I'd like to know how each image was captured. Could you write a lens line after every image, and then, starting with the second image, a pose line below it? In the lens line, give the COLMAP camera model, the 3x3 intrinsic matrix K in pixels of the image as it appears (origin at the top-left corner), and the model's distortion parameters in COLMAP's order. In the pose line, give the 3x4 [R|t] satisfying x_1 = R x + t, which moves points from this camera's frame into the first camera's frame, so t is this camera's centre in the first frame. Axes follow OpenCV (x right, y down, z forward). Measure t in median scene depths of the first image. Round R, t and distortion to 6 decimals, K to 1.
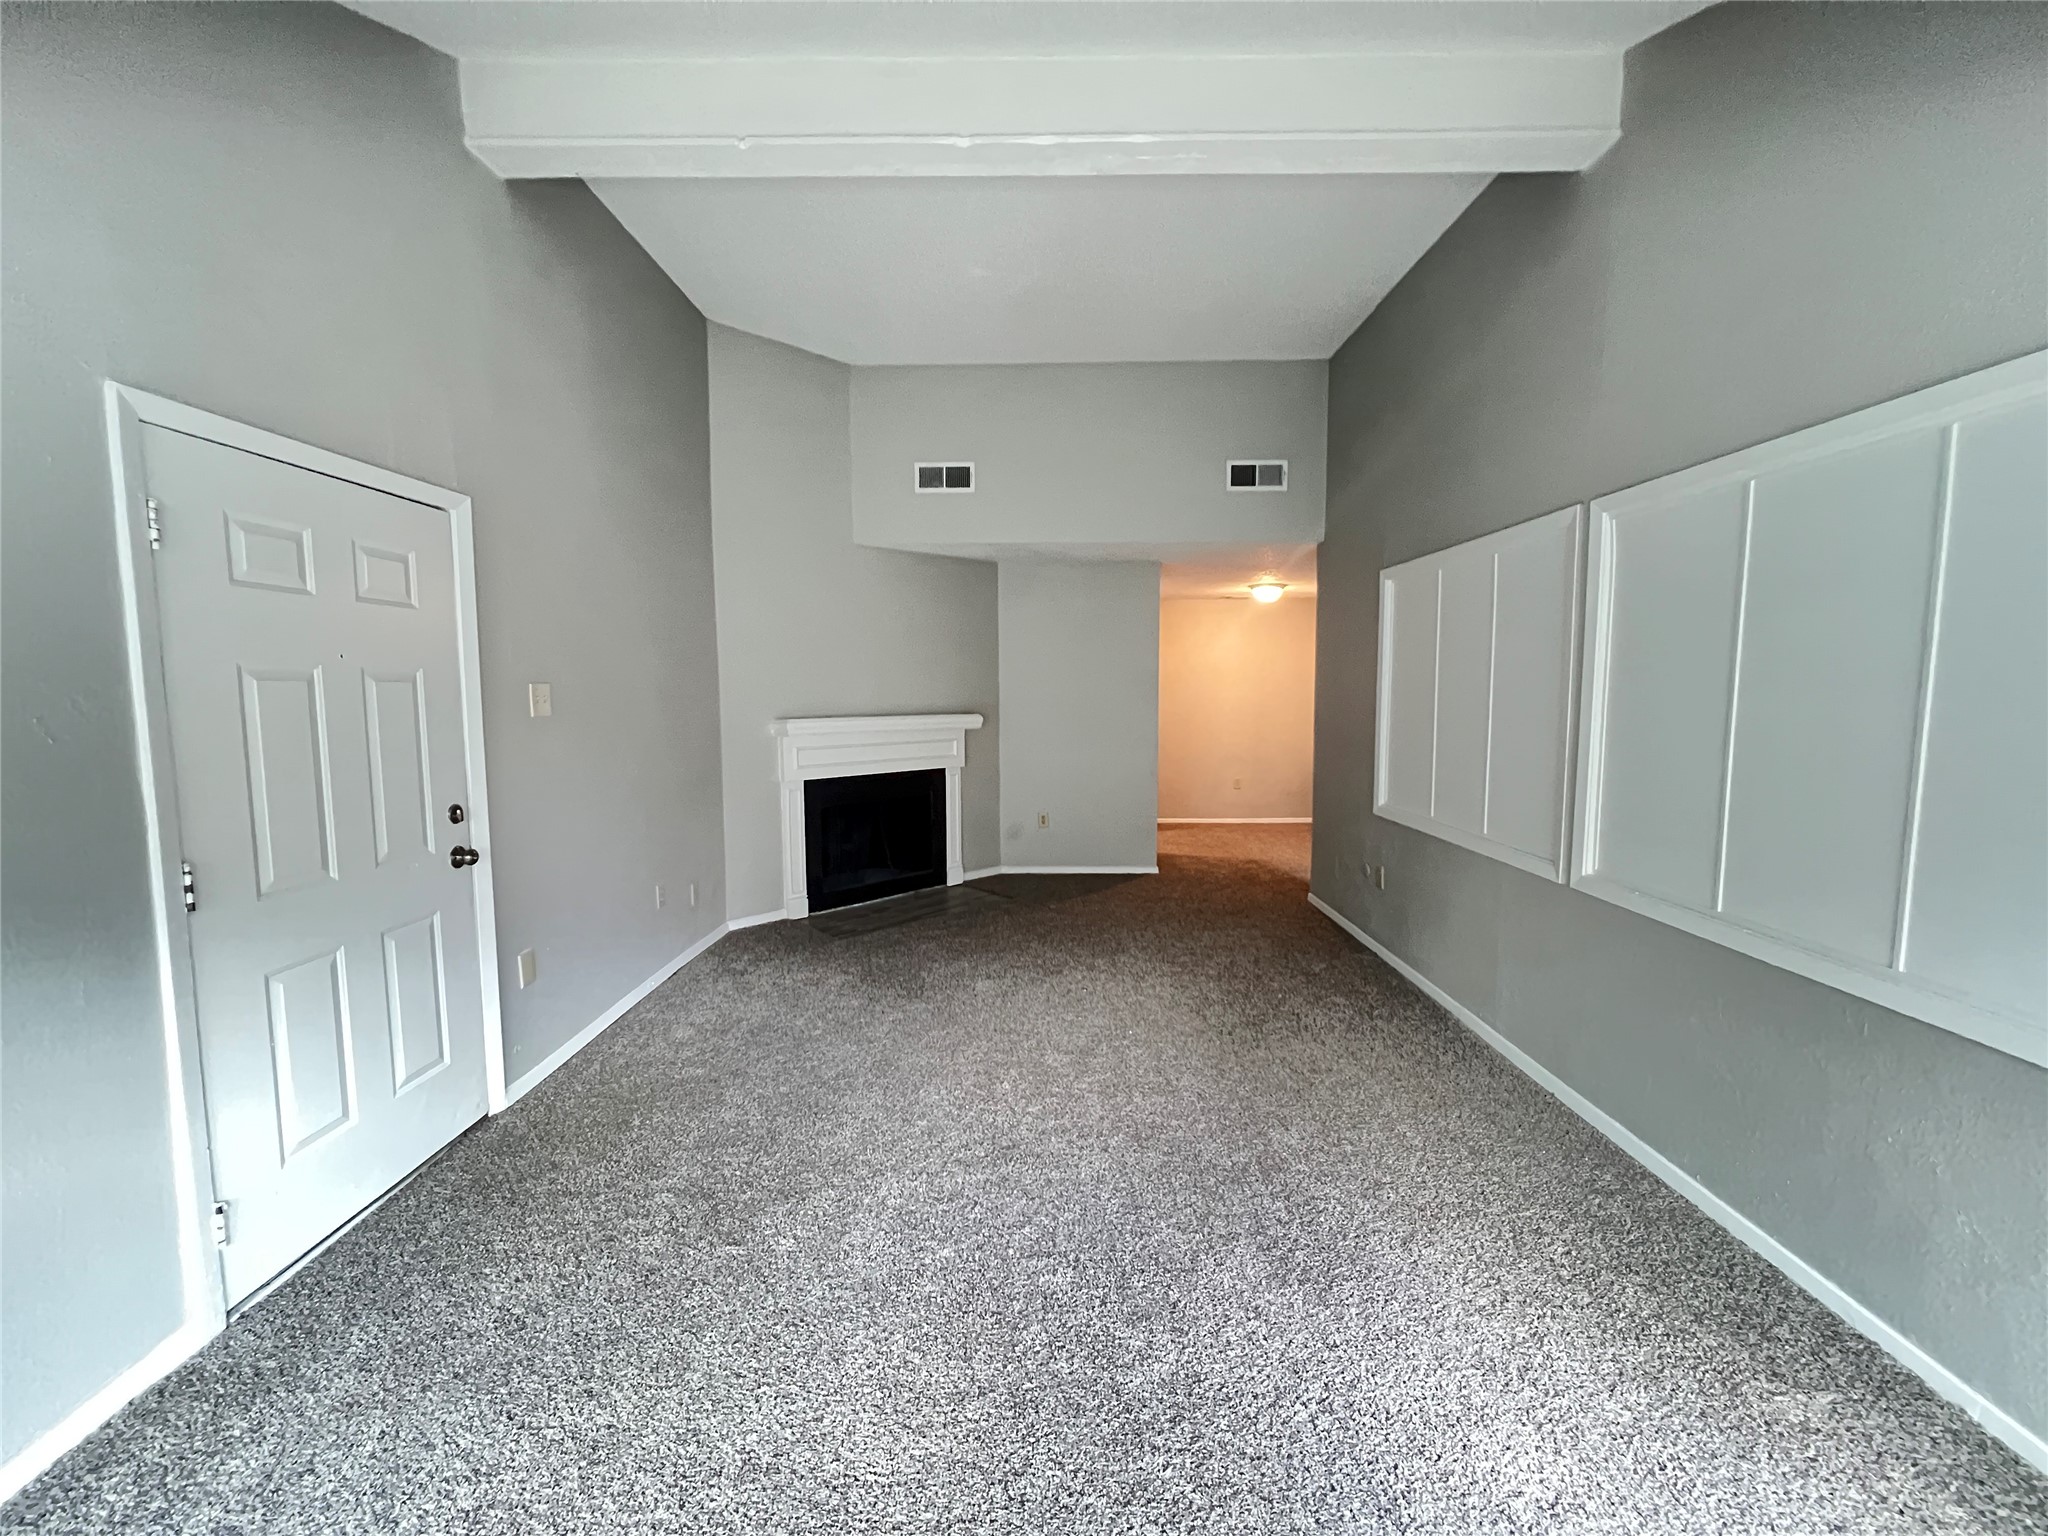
lens RADIAL K [[821.6, 0, 1016.6], [0, 821.6, 764.7], [0, 0, 1]] dist [-0.001108, -0.000090]
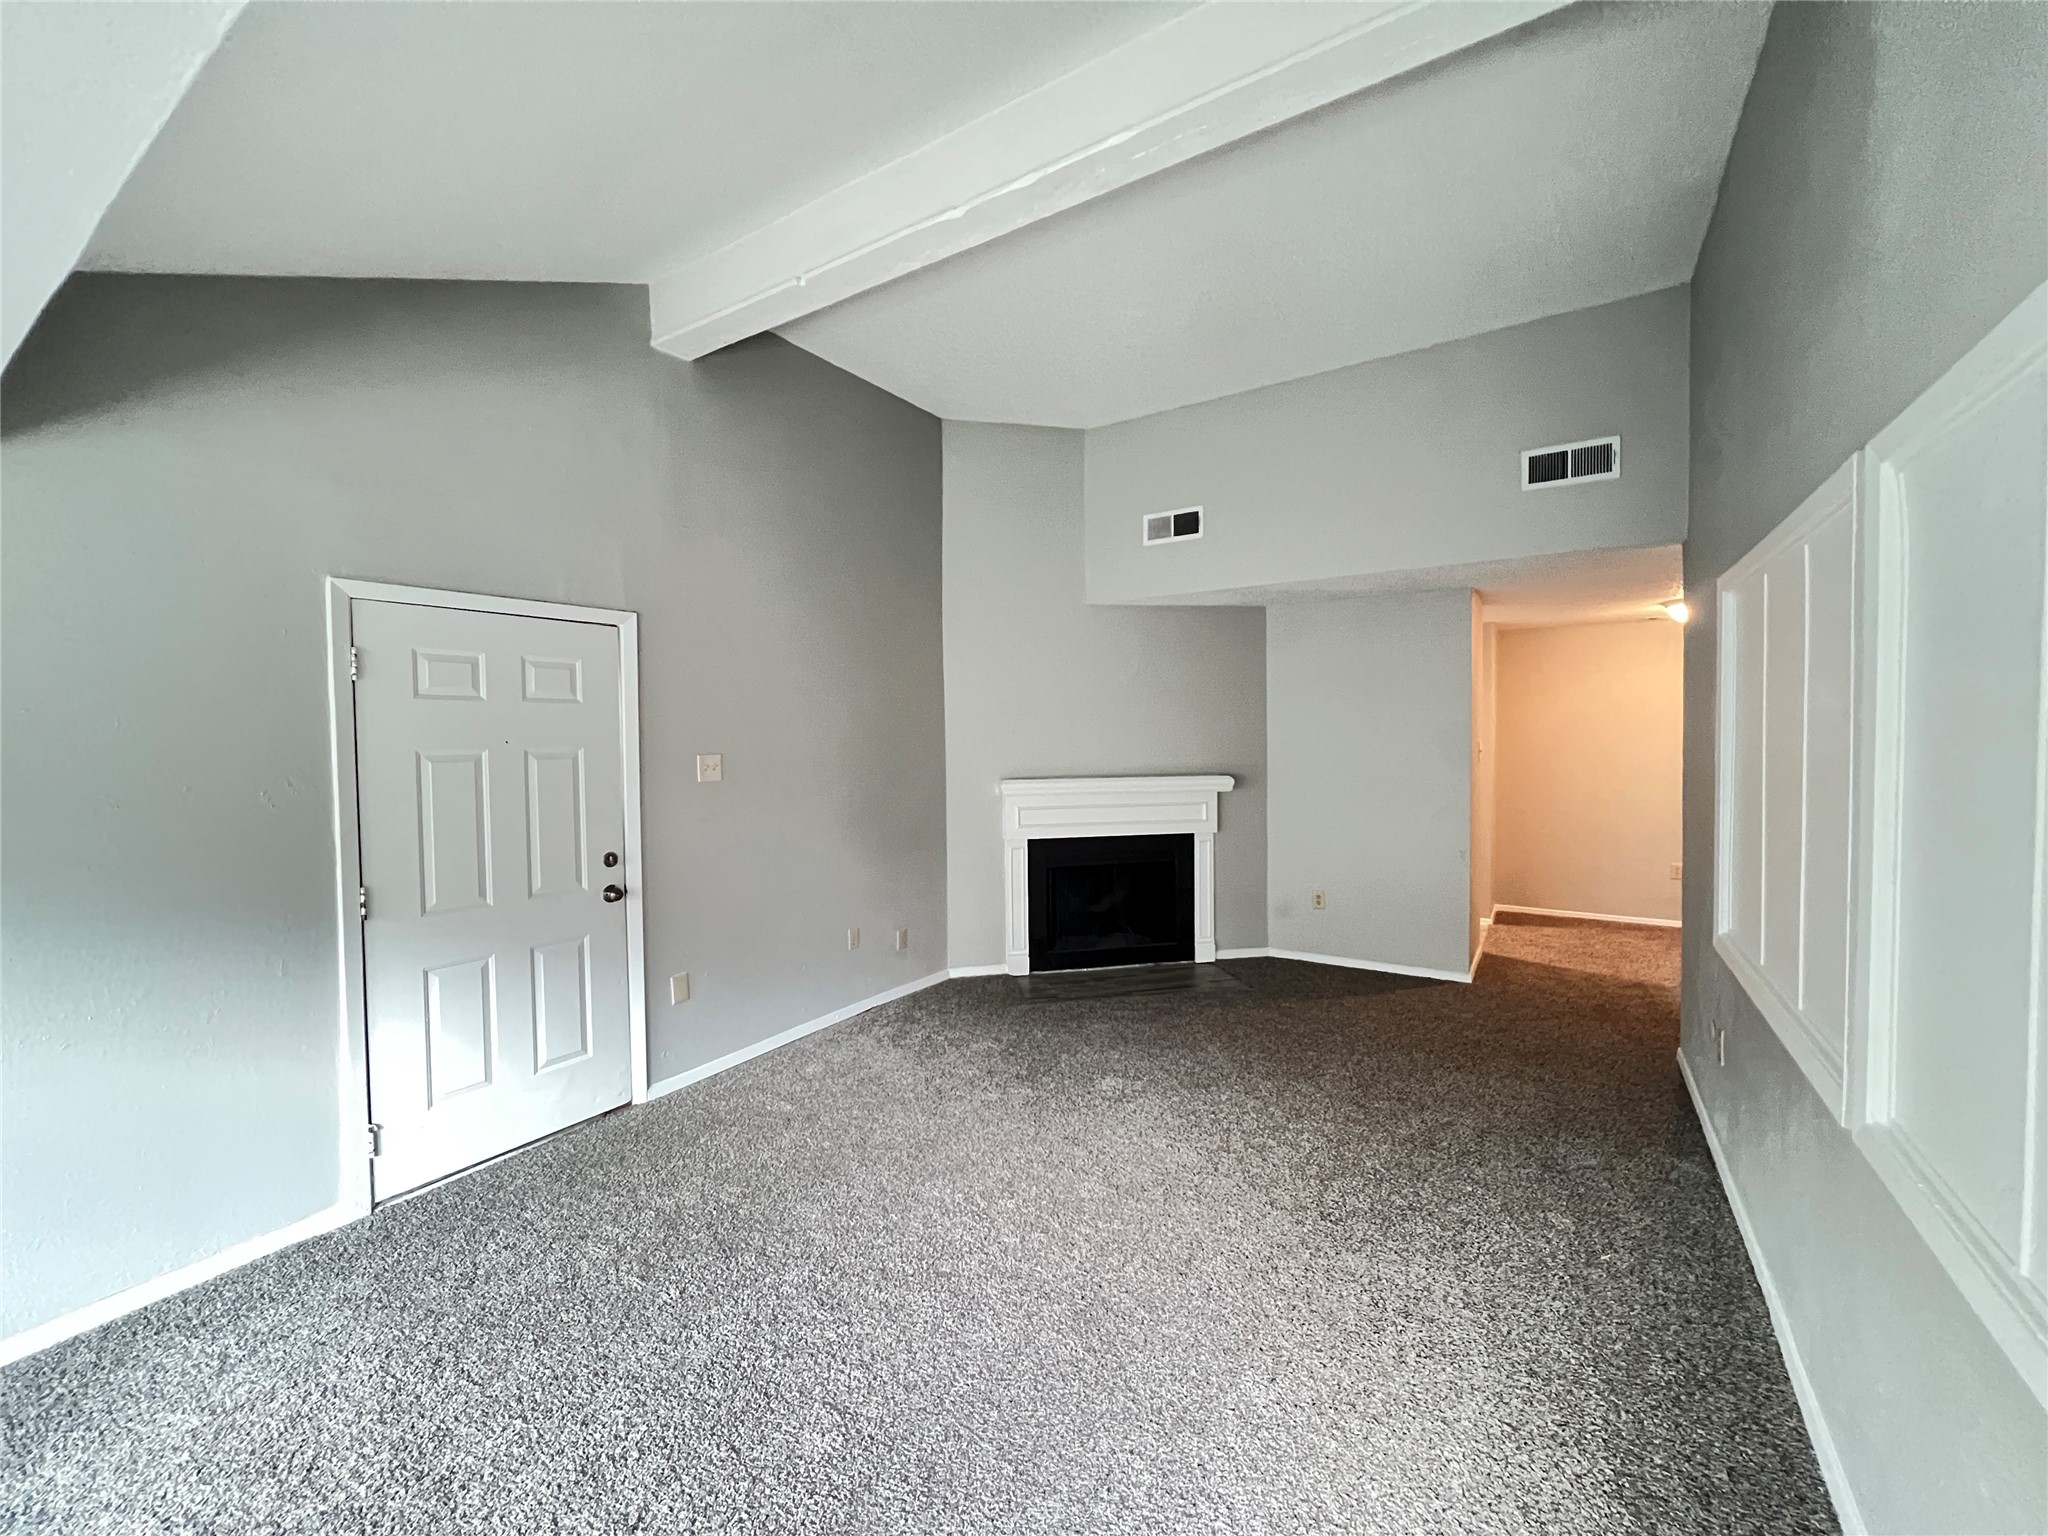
lens RADIAL K [[823.5, 0, 1013.1], [0, 823.5, 764.6], [0, 0, 1]] dist [-0.000744, 0.000076]
pose [[0.846174, 0.012228, -0.532767, 0.319851], [-0.040386, 0.998333, -0.041231, -0.036513], [0.531375, 0.056405, 0.845257, 0.145074]]
